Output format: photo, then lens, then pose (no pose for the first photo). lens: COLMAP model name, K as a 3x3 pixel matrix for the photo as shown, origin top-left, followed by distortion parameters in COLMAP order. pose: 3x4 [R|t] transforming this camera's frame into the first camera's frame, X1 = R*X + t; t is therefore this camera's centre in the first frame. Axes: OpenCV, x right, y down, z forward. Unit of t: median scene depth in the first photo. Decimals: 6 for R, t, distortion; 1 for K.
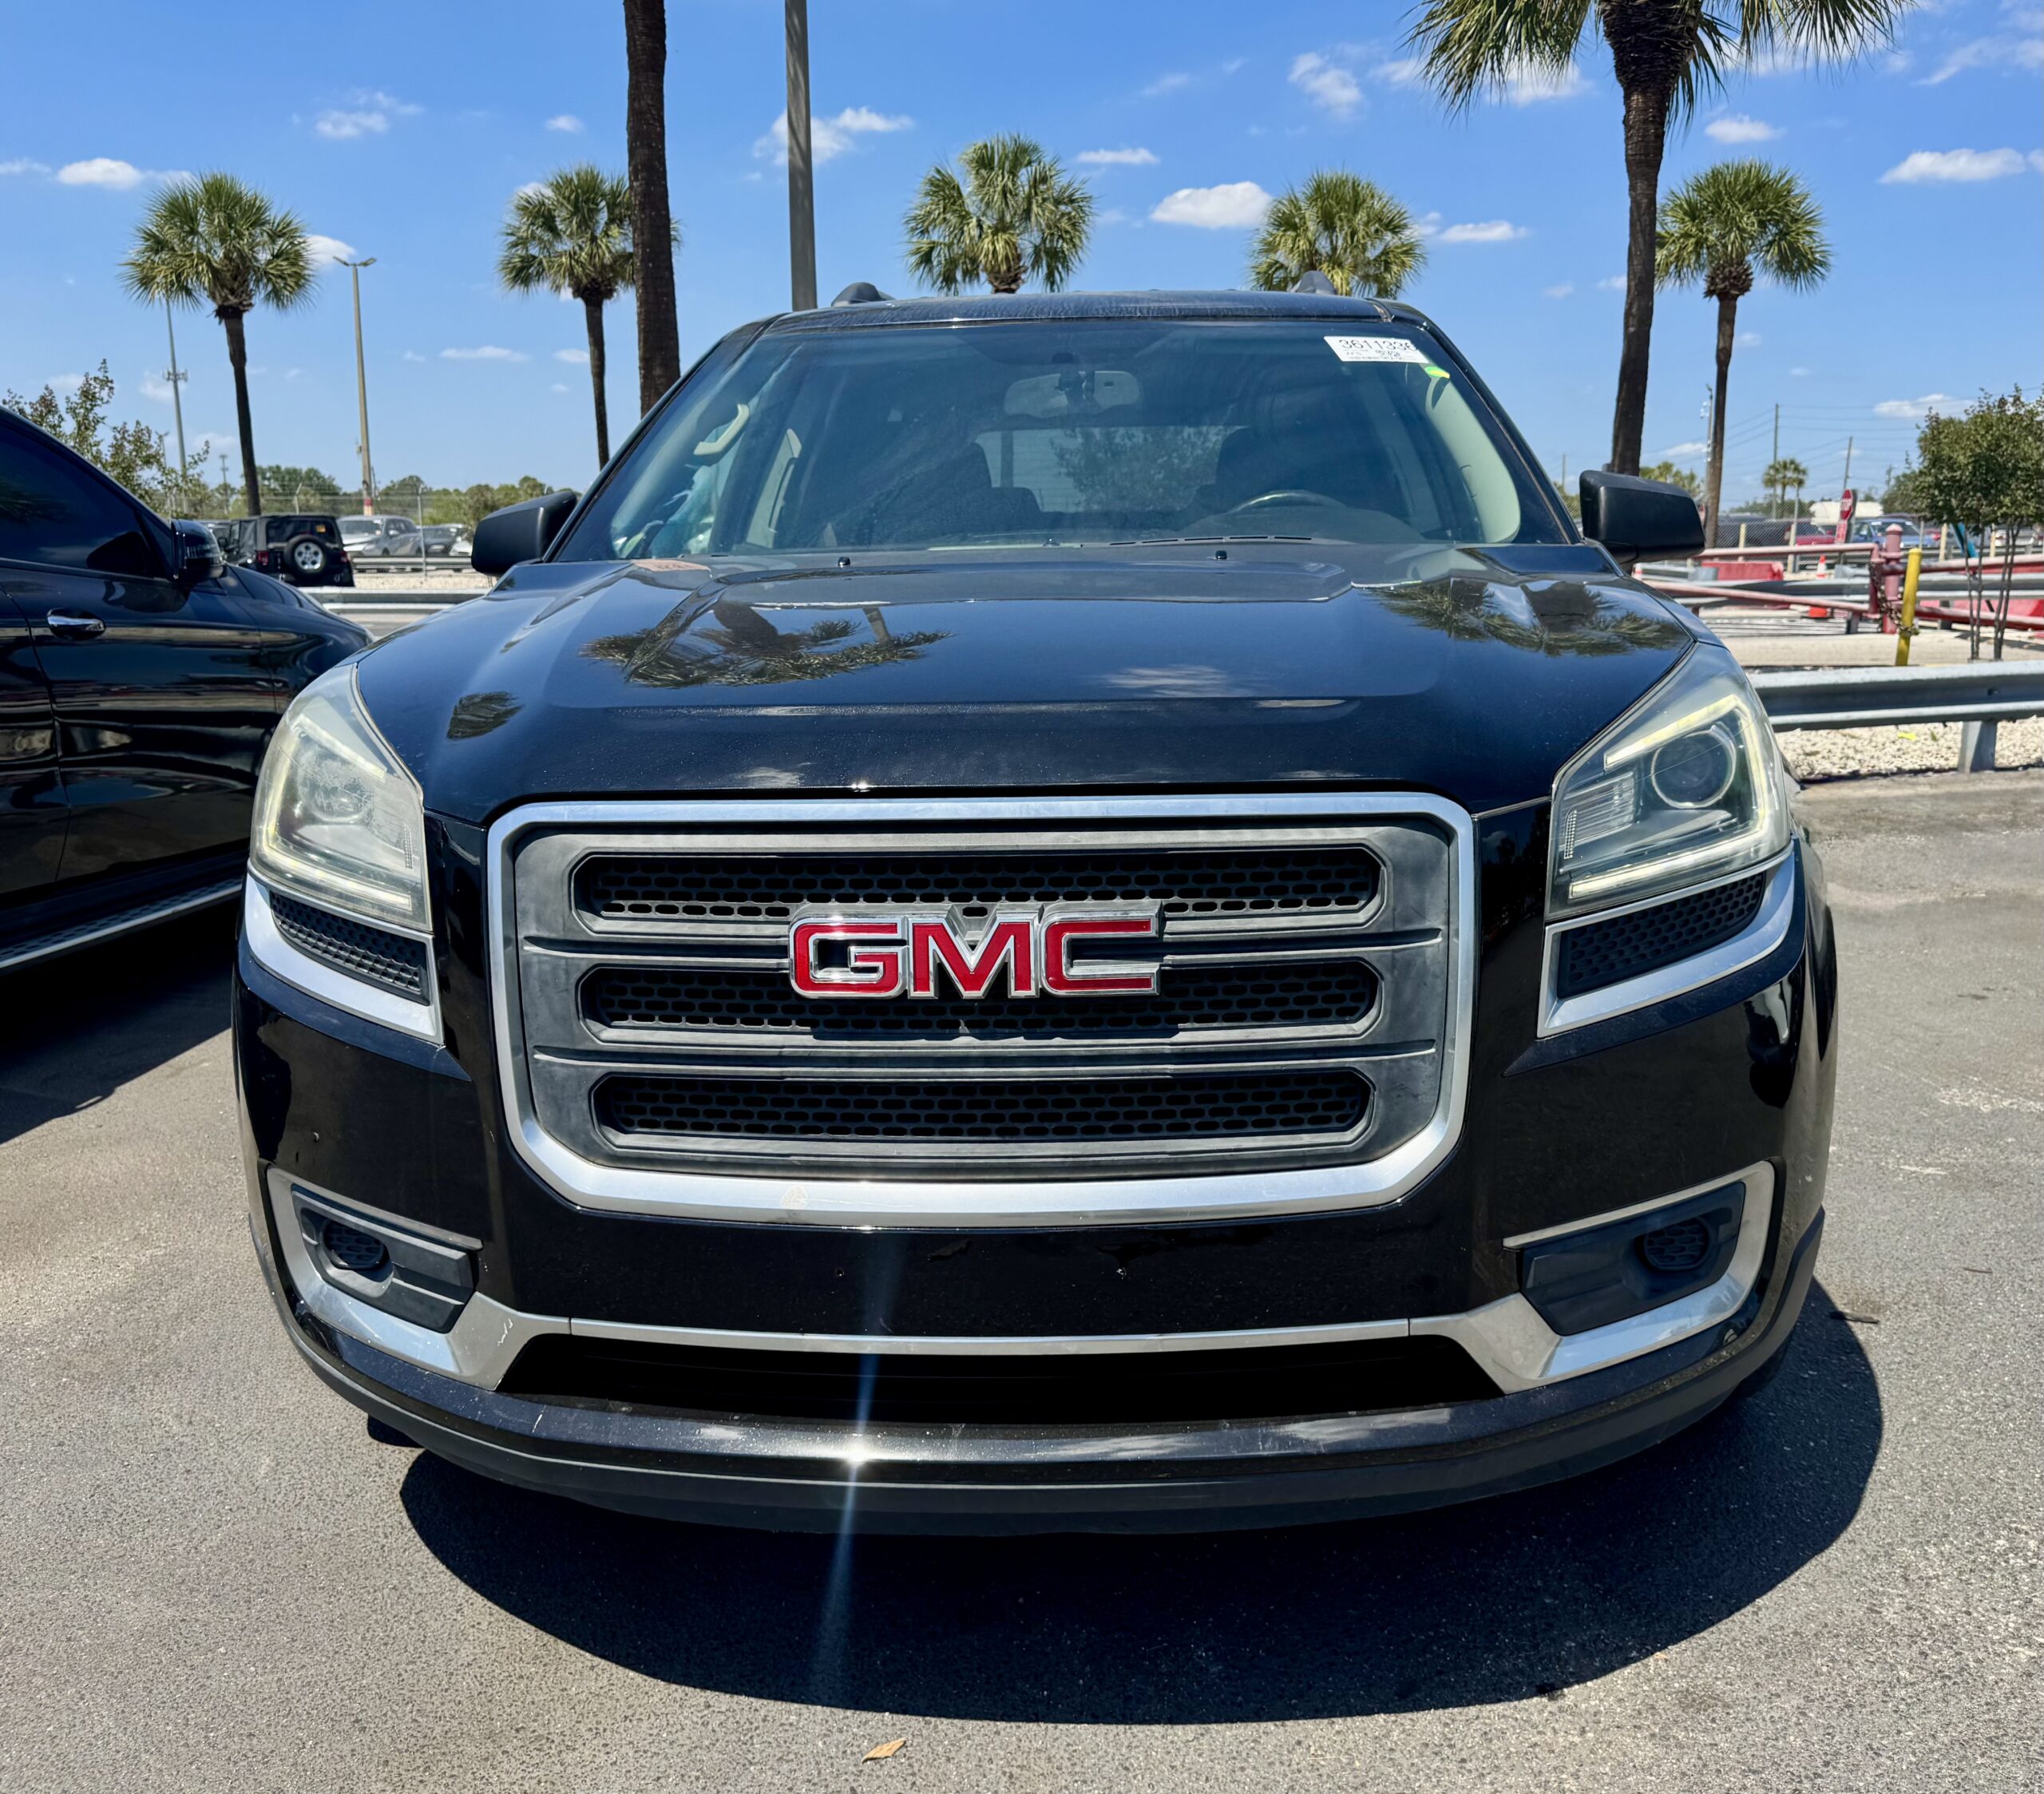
lens RADIAL K [[1378.5, 0, 1041.9], [0, 1378.5, 892.8], [0, 0, 1]] dist [0.038607, -0.021184]
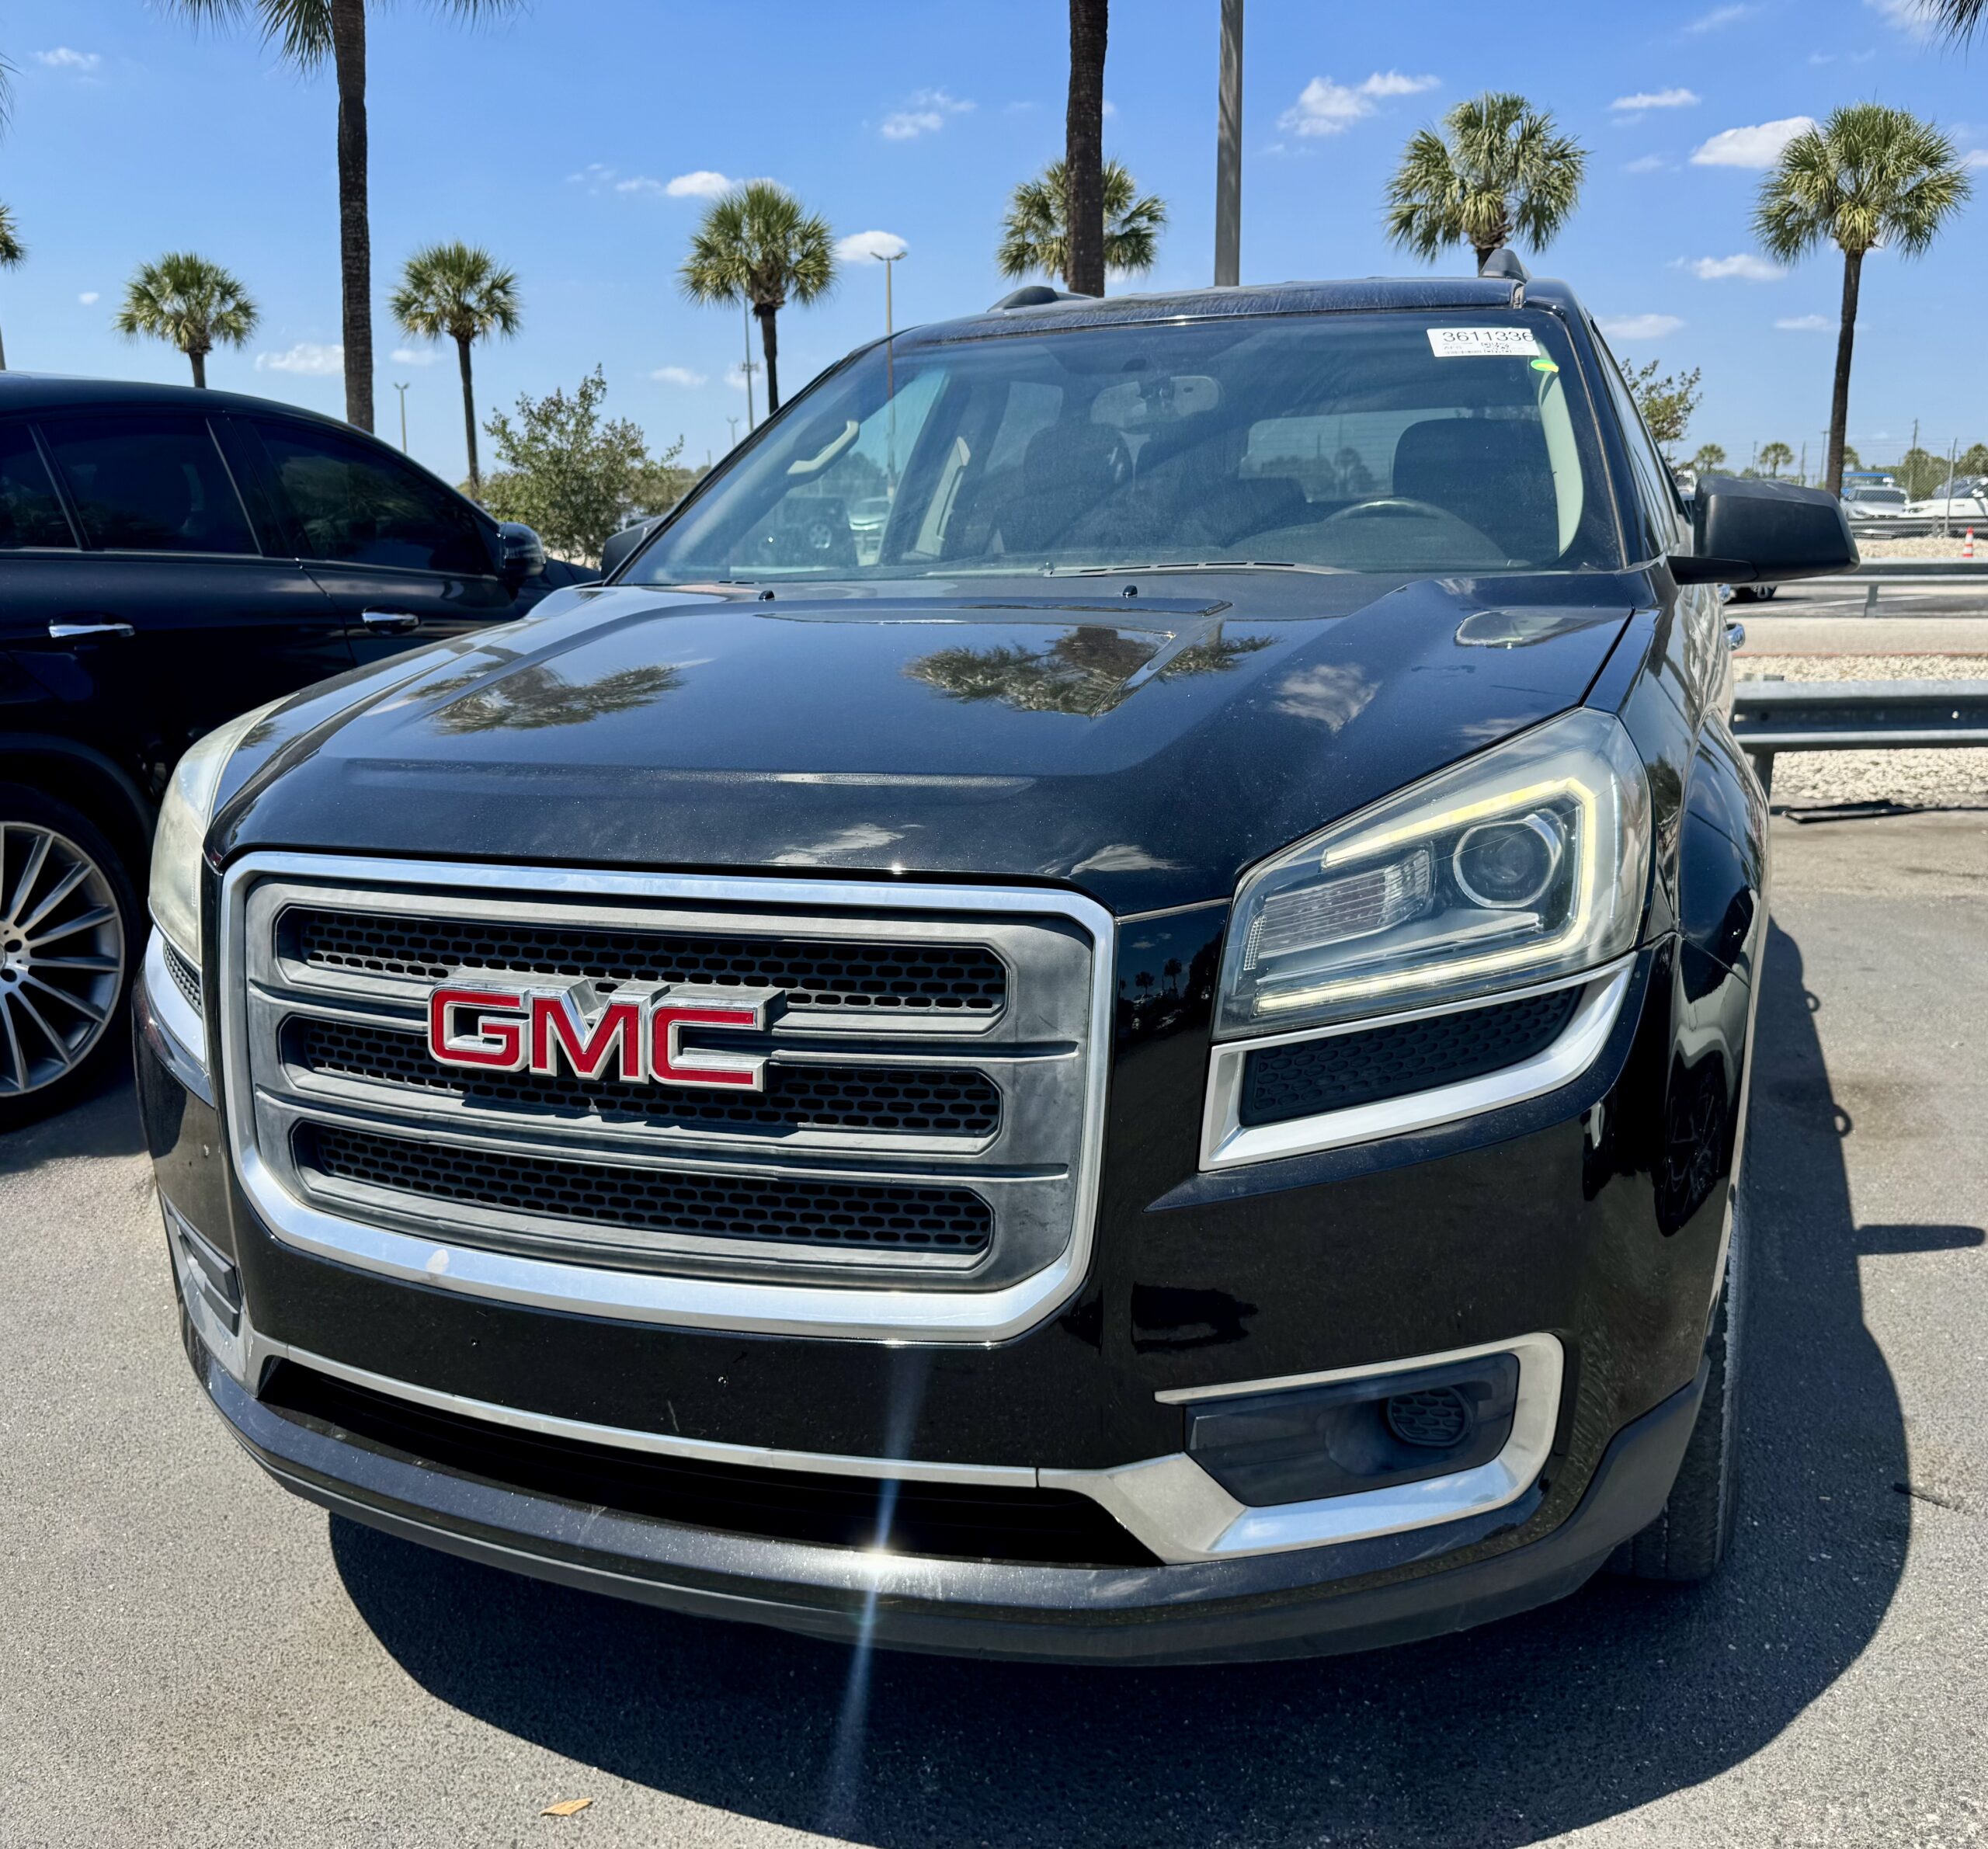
lens RADIAL K [[1369.5, 0, 998.1], [0, 1369.5, 915.4], [0, 0, 1]] dist [0.036492, -0.017691]
pose [[0.971478, 0.055128, -0.230631, 0.436274], [-0.049981, 0.998355, 0.028105, -0.077711], [0.231801, -0.015777, 0.972635, 0.129145]]
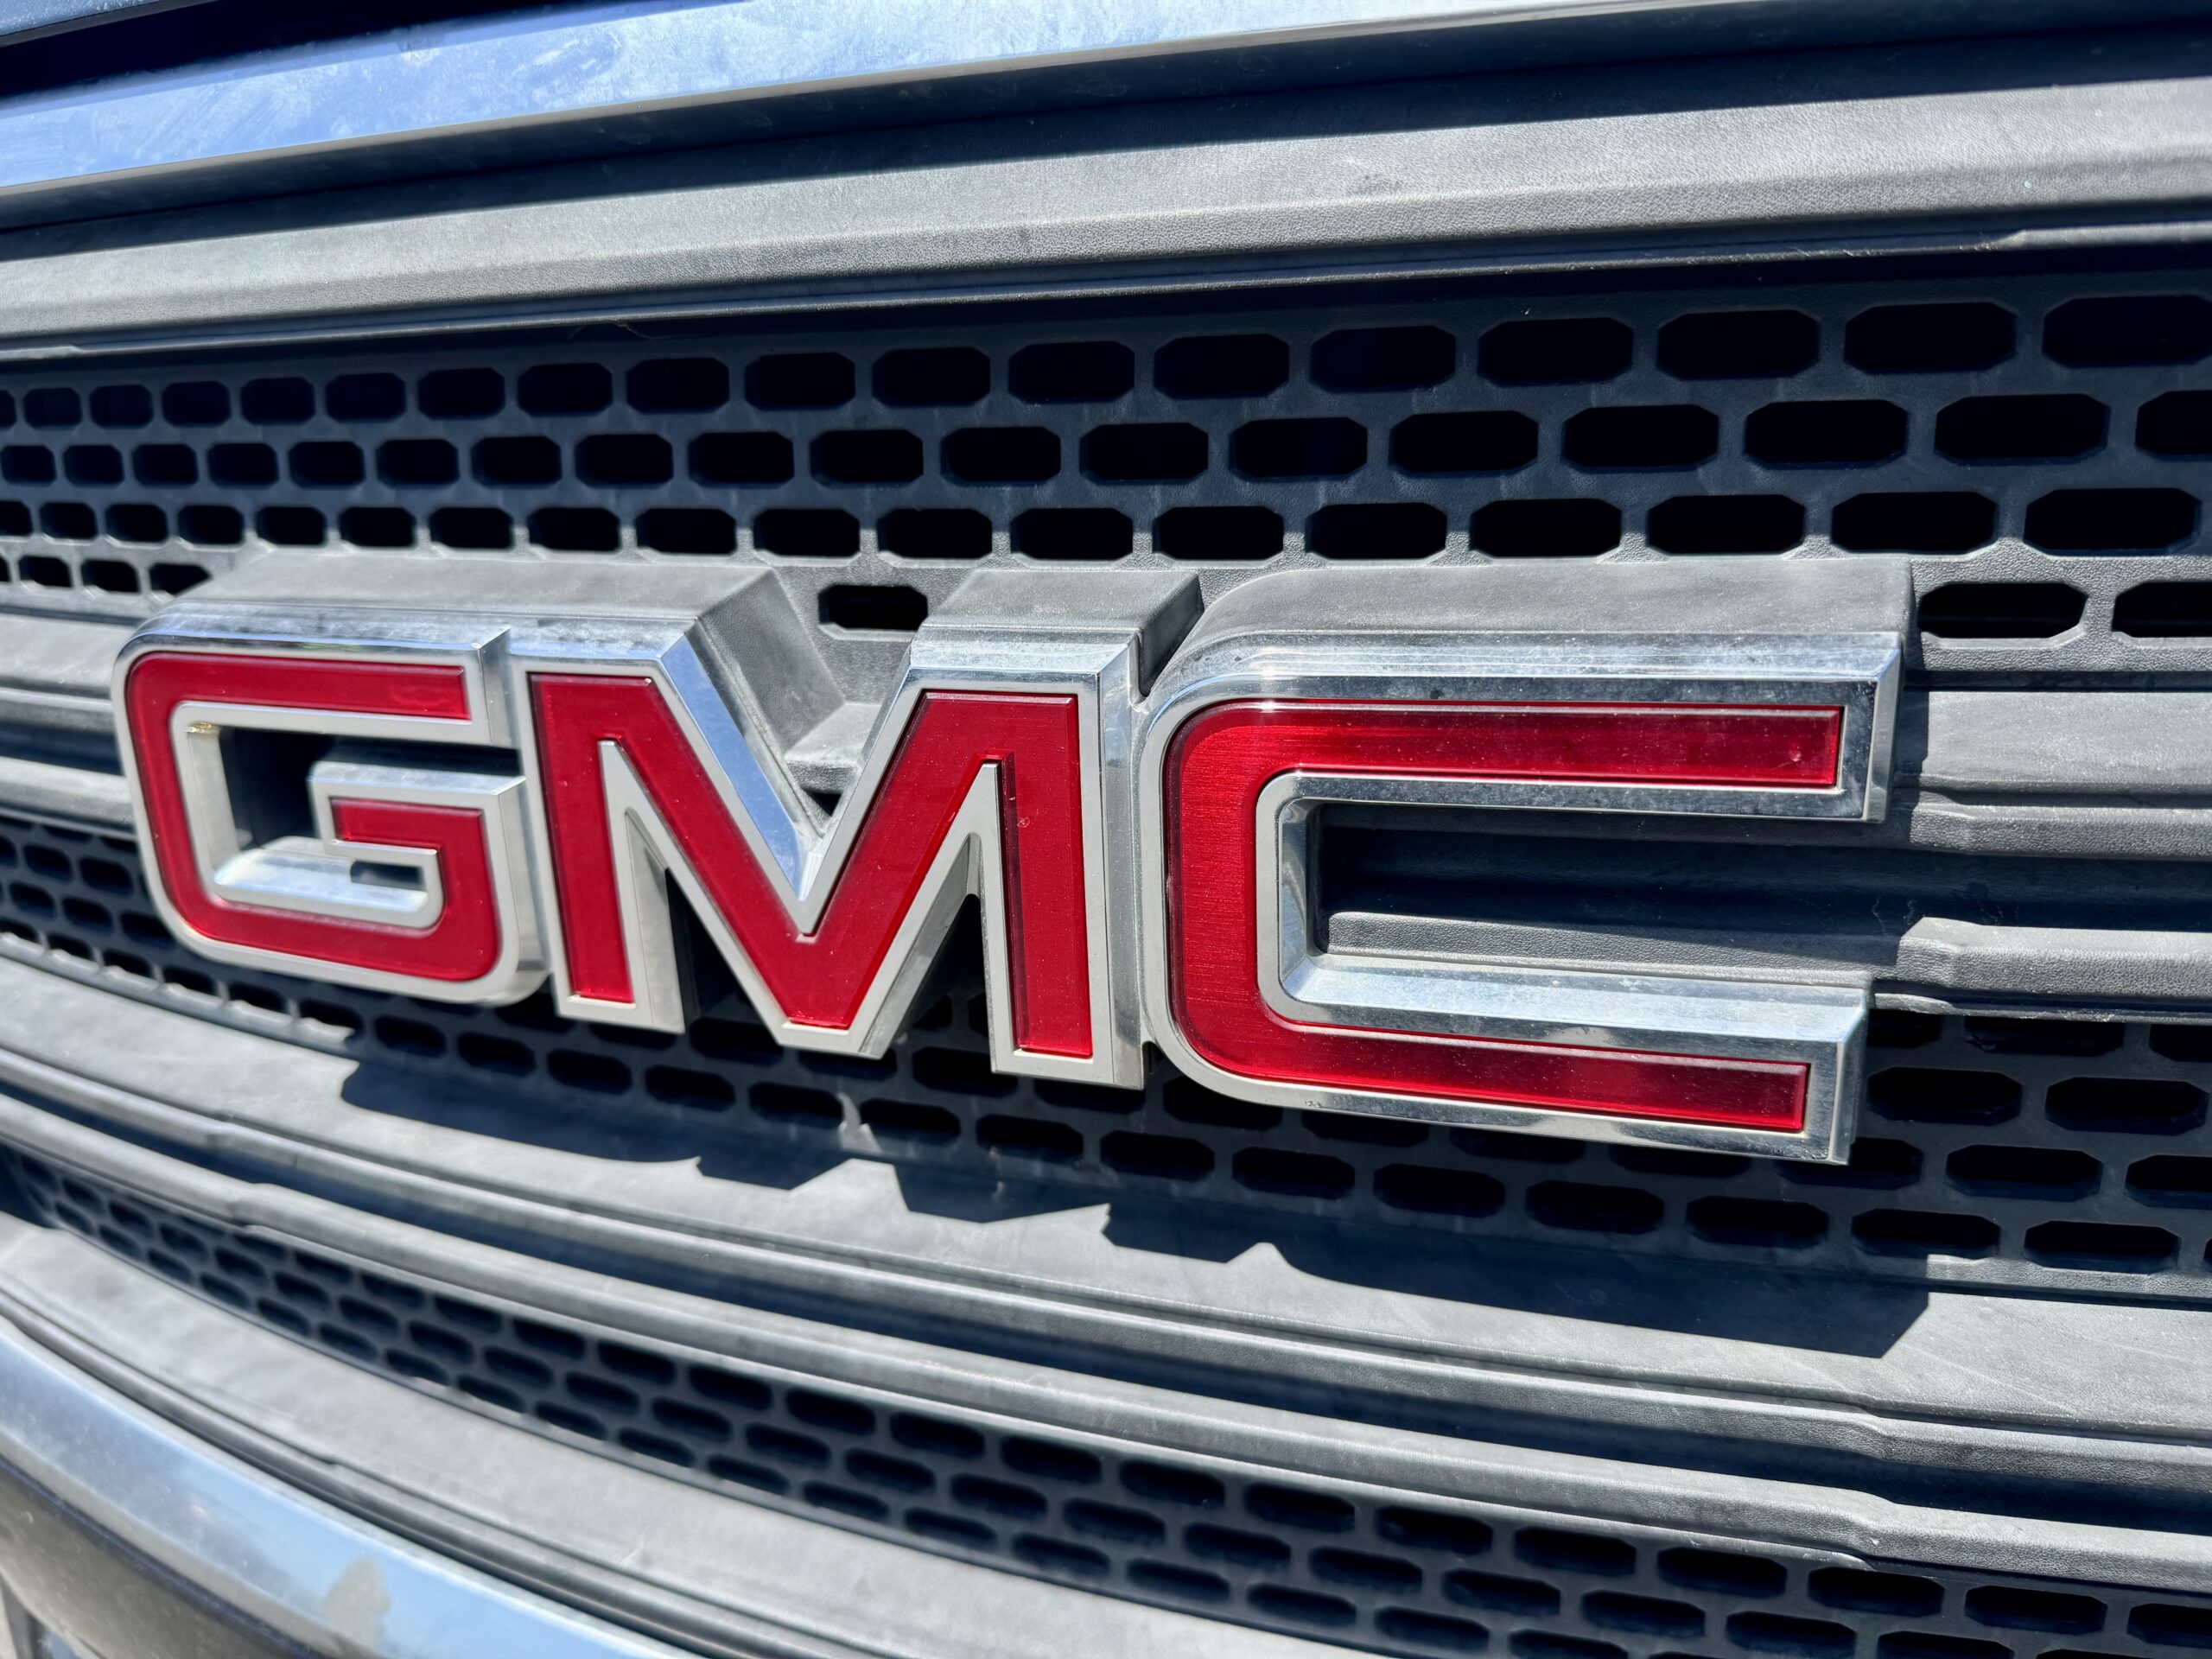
lens RADIAL K [[1513.2, 0, 1112.1], [0, 1513.2, 829.4], [0, 0, 1]] dist [0.008872, -0.008545]
pose [[0.962508, 0.060059, -0.264520, 0.045126], [0.004727, 0.971318, 0.237737, -0.007045], [0.271212, -0.230075, 0.934617, 0.795994]]
